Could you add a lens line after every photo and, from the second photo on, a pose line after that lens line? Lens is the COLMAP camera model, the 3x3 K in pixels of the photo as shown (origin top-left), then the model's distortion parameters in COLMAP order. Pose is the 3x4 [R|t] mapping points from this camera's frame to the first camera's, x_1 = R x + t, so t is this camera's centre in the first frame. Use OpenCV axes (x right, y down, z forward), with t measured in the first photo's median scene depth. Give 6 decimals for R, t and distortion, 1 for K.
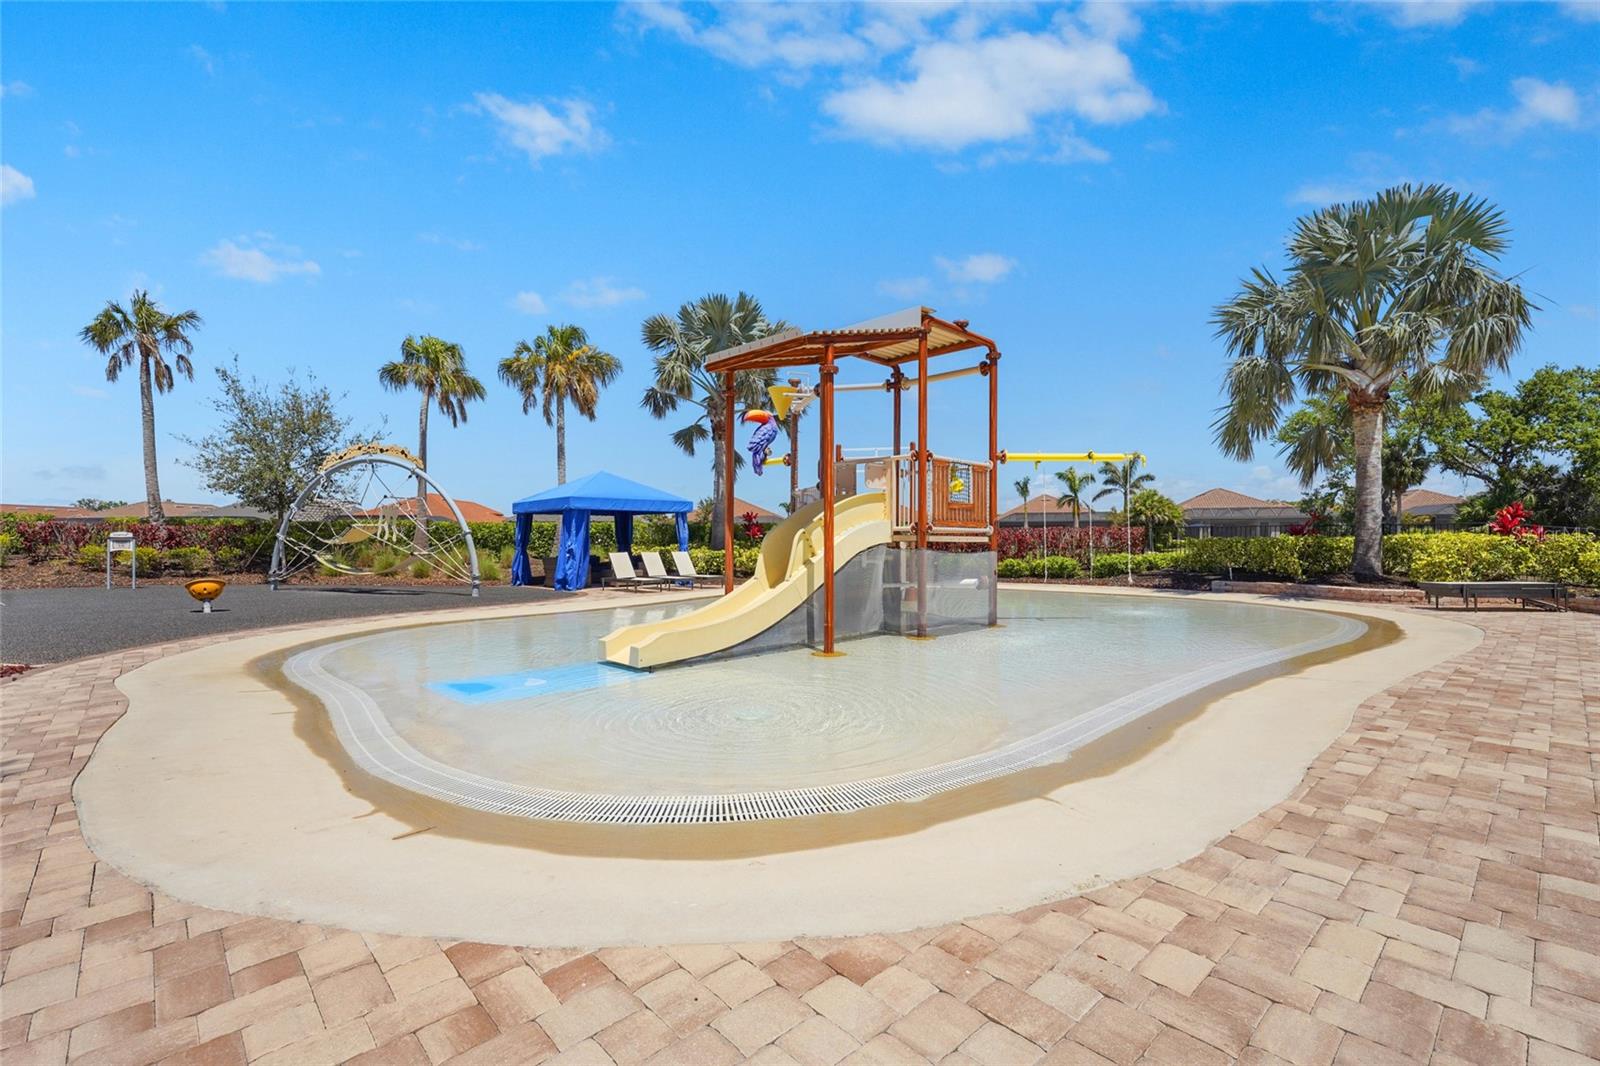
lens RADIAL K [[719.5, 0, 800.0], [0, 719.5, 533.0], [0, 0, 1]] dist [-0.000863, 0.000527]
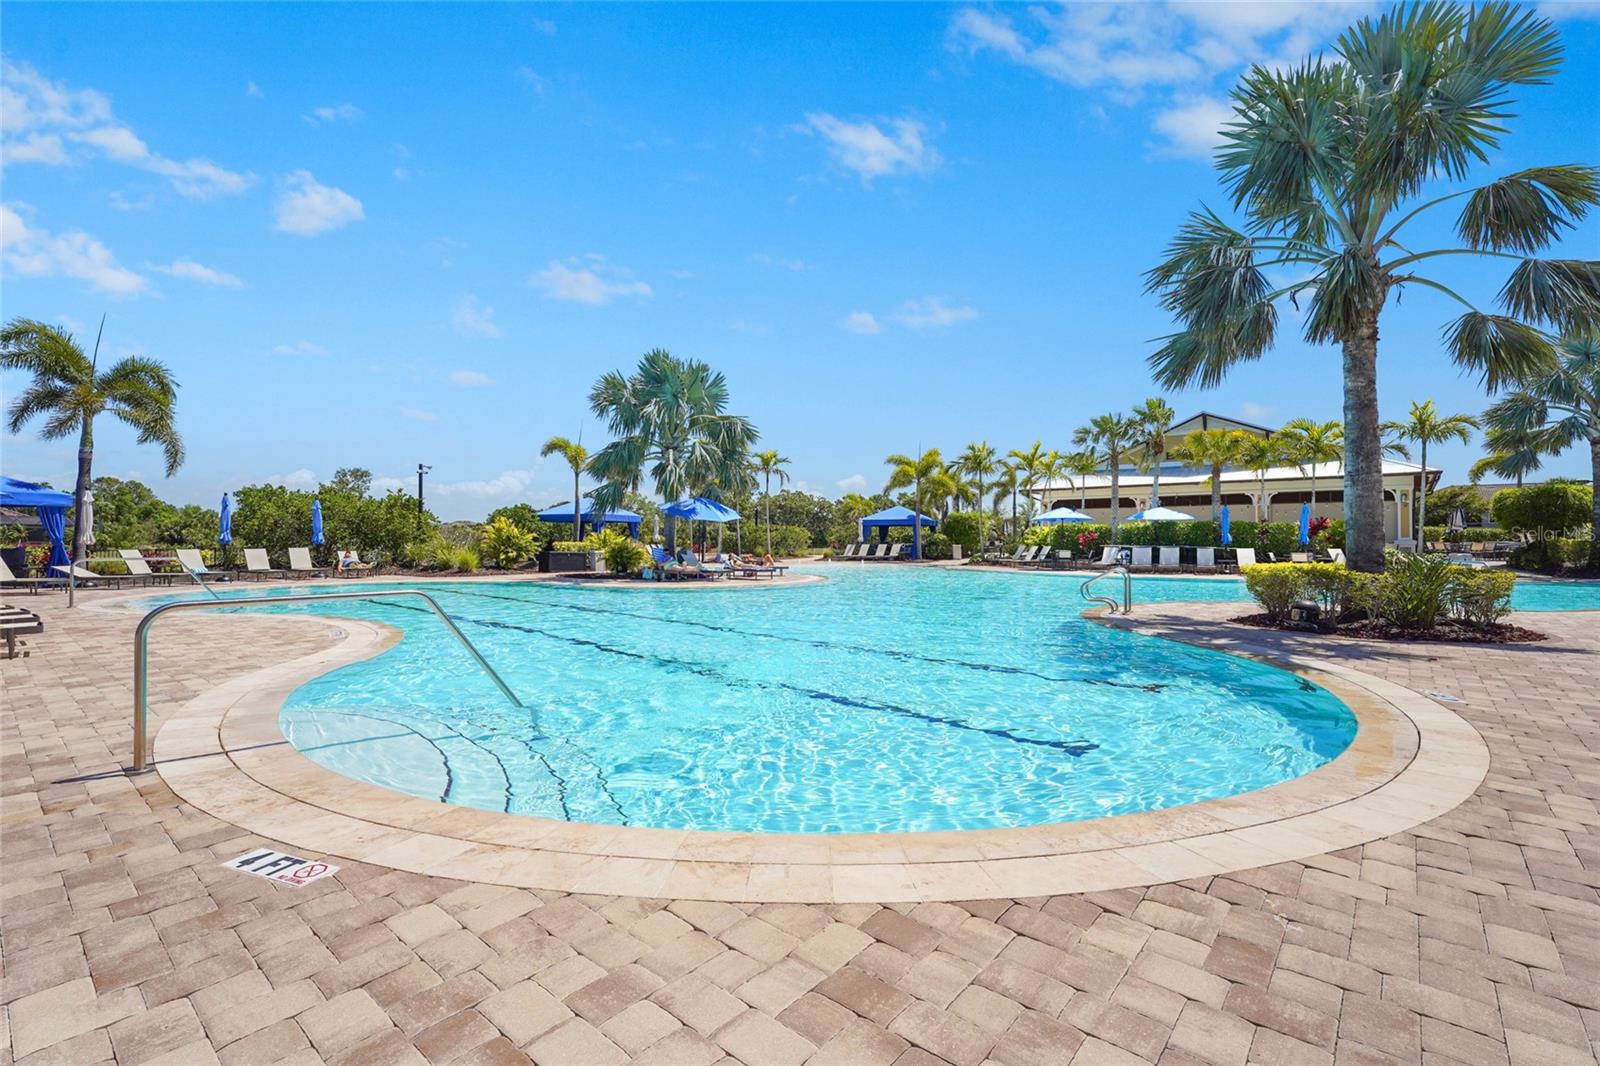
lens RADIAL K [[719.5, 0, 800.0], [0, 719.5, 533.0], [0, 0, 1]] dist [-0.000863, 0.000527]
pose [[0.999984, -0.005717, 0.000006, -0.463309], [0.005717, 0.999913, -0.011886, -0.019031], [0.000062, 0.011886, 0.999929, 0.011372]]
